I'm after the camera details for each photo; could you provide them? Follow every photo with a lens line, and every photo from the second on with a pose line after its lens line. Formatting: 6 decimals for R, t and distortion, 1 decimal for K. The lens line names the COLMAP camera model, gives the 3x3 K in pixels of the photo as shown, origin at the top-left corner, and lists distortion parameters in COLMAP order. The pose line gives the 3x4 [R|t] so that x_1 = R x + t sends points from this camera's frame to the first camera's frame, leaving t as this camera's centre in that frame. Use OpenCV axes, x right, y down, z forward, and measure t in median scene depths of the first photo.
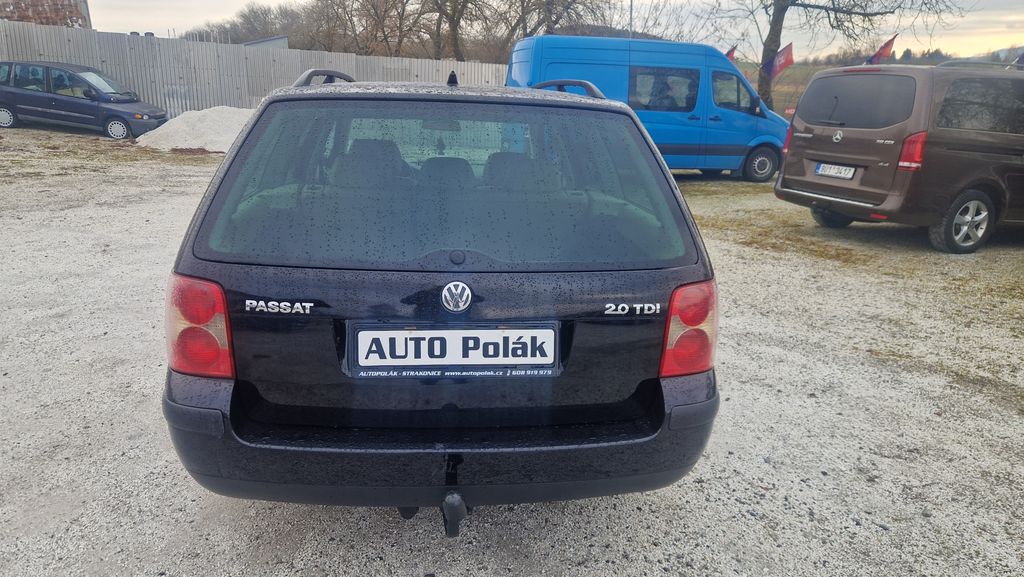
lens RADIAL K [[696.1, 0, 516.9], [0, 696.1, 285.3], [0, 0, 1]] dist [0.066332, -0.078569]
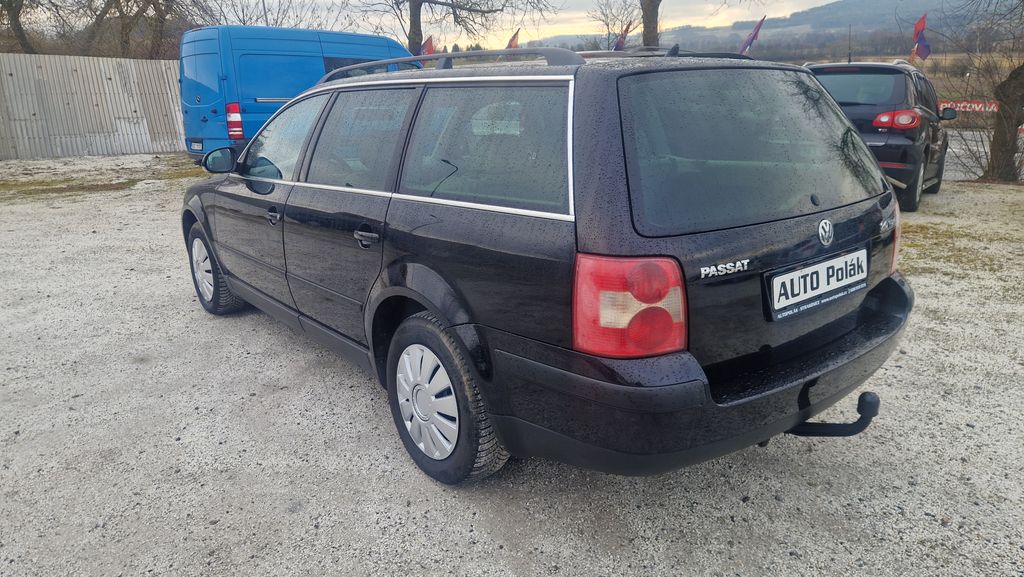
lens RADIAL K [[696.1, 0, 516.9], [0, 696.1, 285.3], [0, 0, 1]] dist [0.066332, -0.078569]
pose [[0.826159, -0.190130, 0.530388, -1.090236], [0.187423, 0.980474, 0.059533, -0.061314], [-0.531350, 0.050223, 0.845662, 0.271847]]
